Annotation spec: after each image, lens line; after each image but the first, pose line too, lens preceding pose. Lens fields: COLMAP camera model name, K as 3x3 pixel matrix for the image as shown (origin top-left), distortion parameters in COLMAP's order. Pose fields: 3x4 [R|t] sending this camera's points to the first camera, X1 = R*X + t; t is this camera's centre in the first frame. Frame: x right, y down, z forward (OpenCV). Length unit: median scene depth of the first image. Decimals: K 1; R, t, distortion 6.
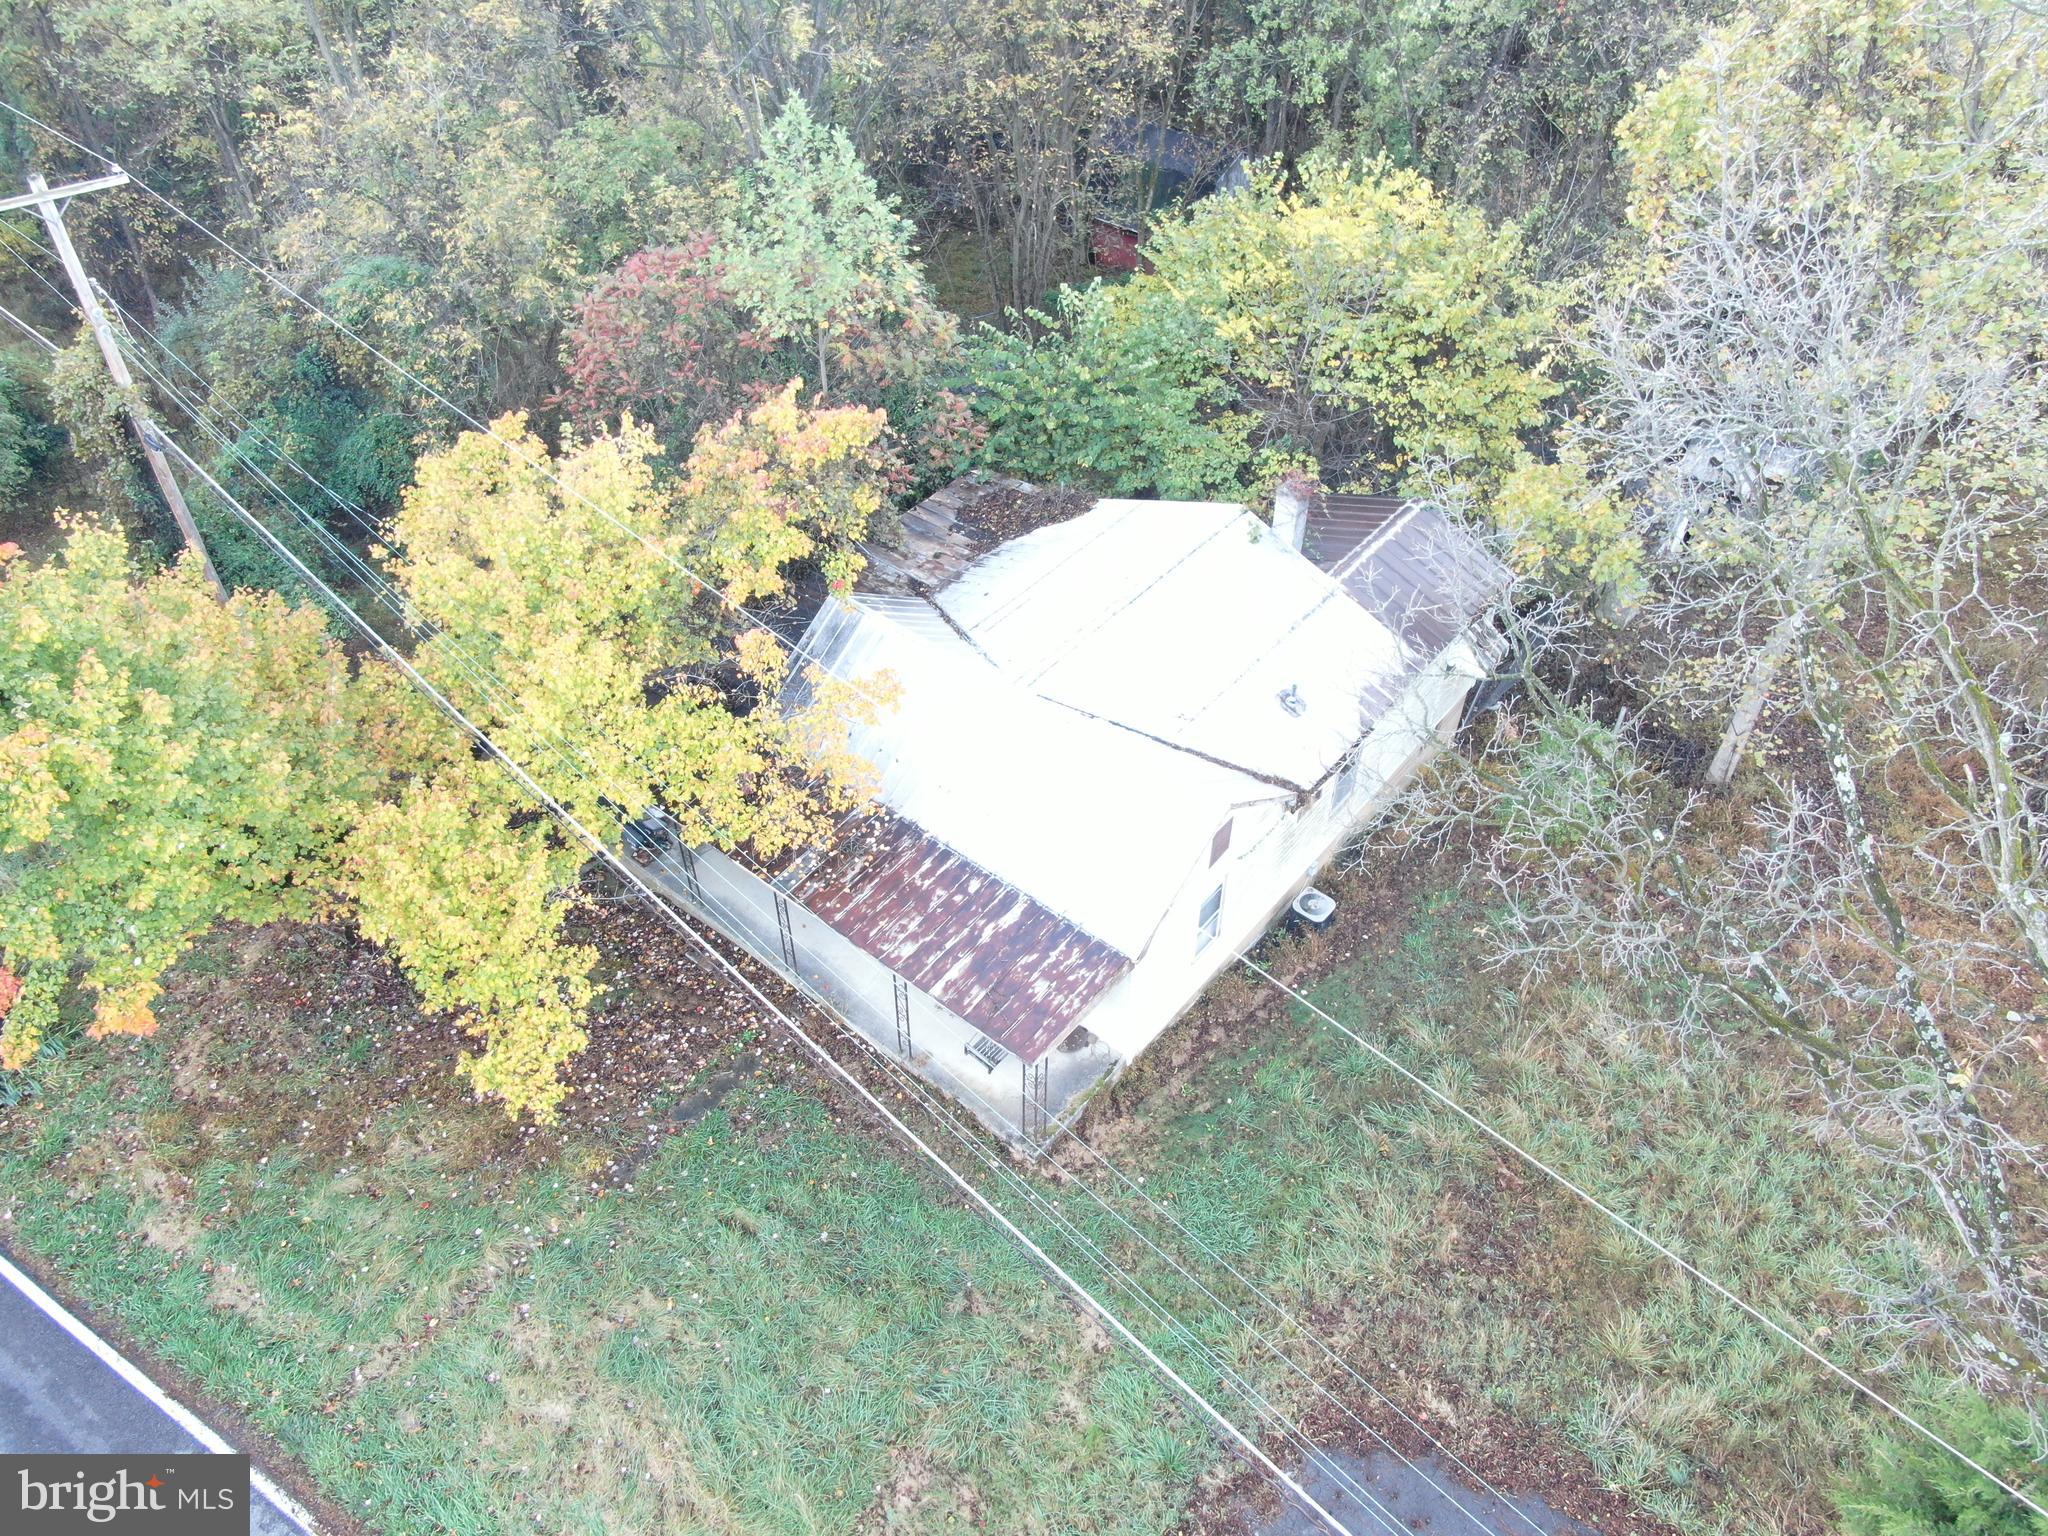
lens RADIAL K [[1485.8, 0, 1024.5], [0, 1485.8, 764.5], [0, 0, 1]] dist [-0.025071, 0.017663]
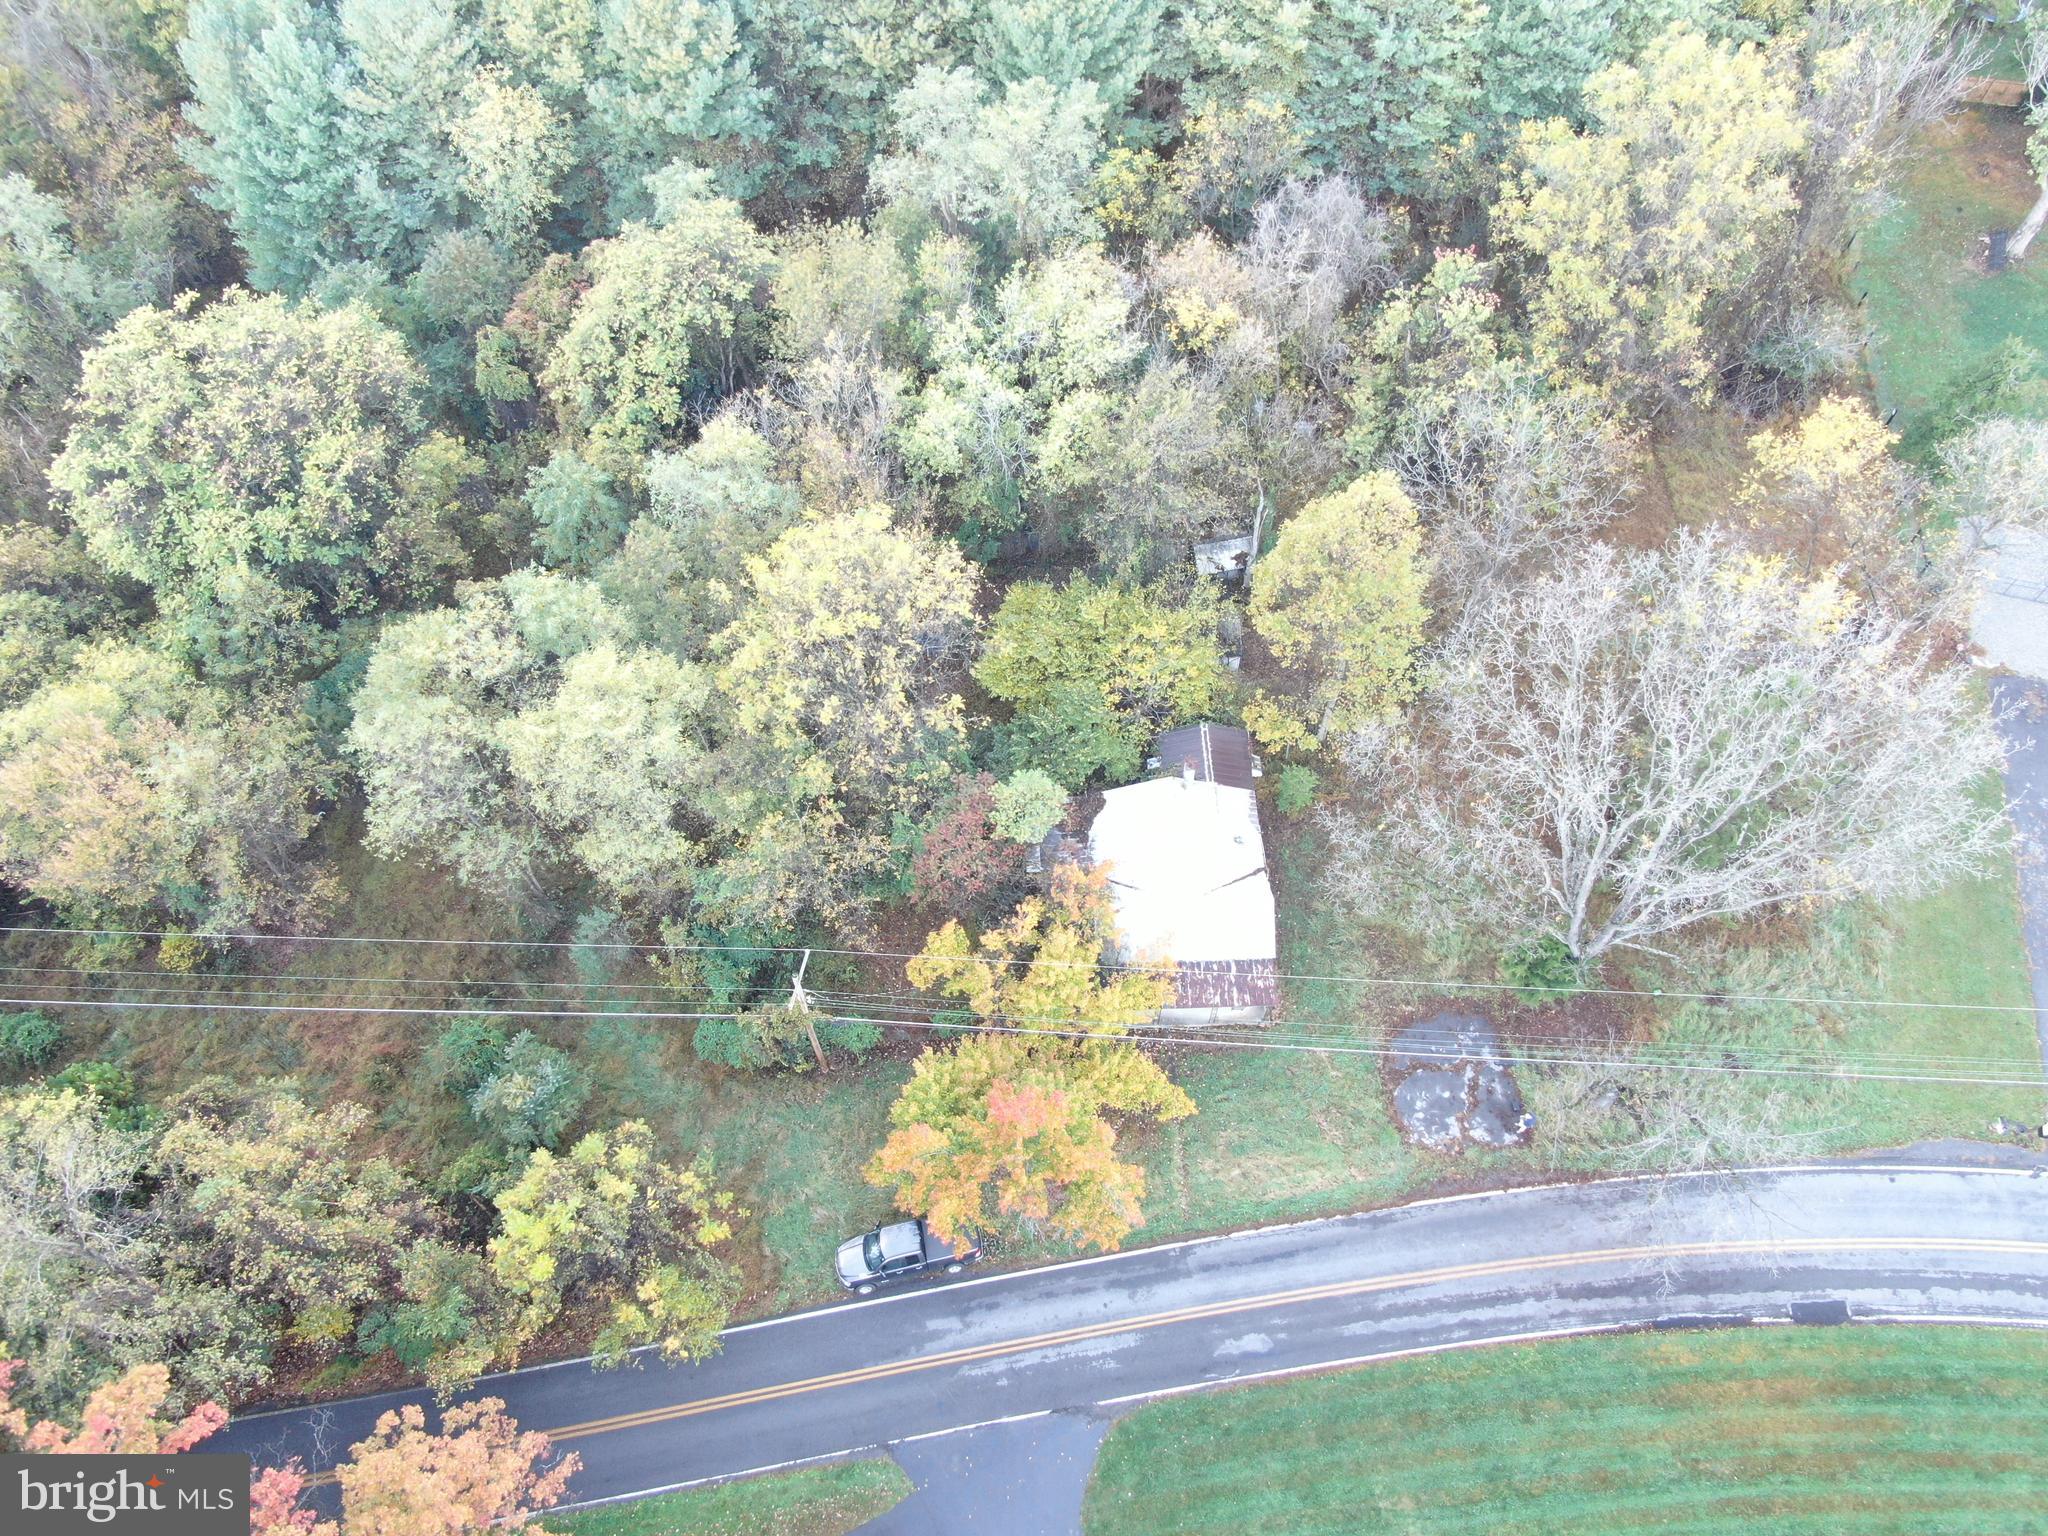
lens RADIAL K [[1485.8, 0, 1040.4], [0, 1485.8, 759.3], [0, 0, 1]] dist [-0.025071, 0.017663]
pose [[0.750884, -0.569352, 0.334682, -0.985919], [0.462502, 0.815074, 0.348922, -1.362325], [-0.471450, -0.107209, 0.875352, -1.311172]]
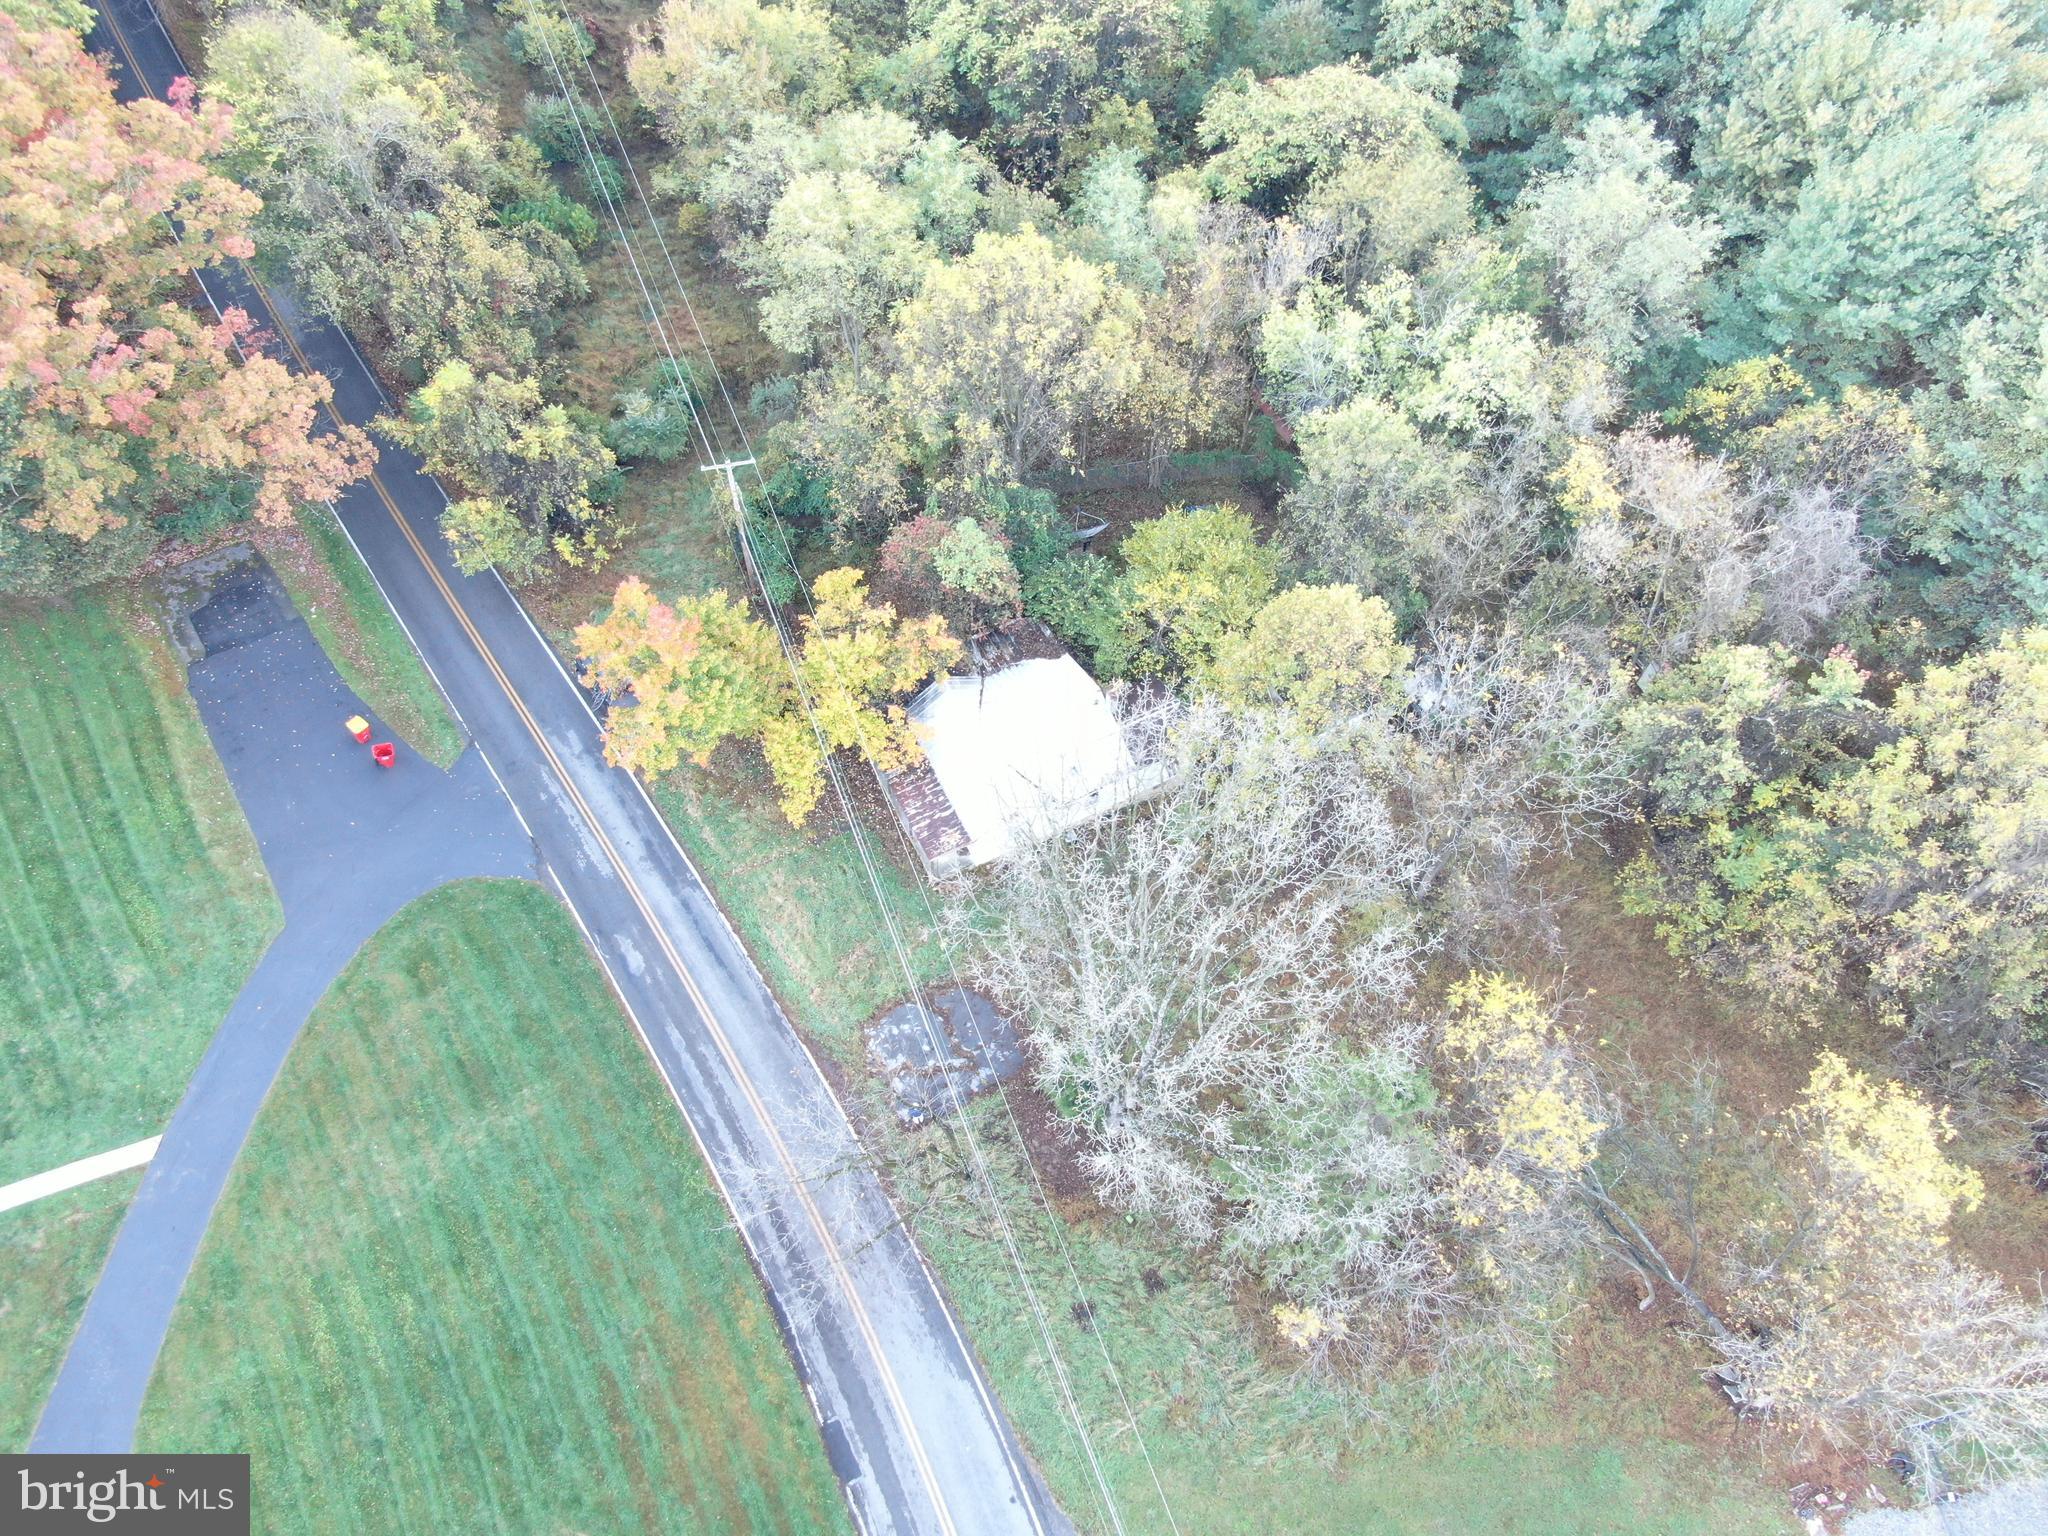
lens RADIAL K [[1485.8, 0, 1022.2], [0, 1485.8, 762.2], [0, 0, 1]] dist [-0.025071, 0.017663]
pose [[0.916237, 0.353193, -0.189115, 0.639516], [-0.289313, 0.909825, 0.297518, -0.900951], [0.277143, -0.217883, 0.935798, -1.736972]]
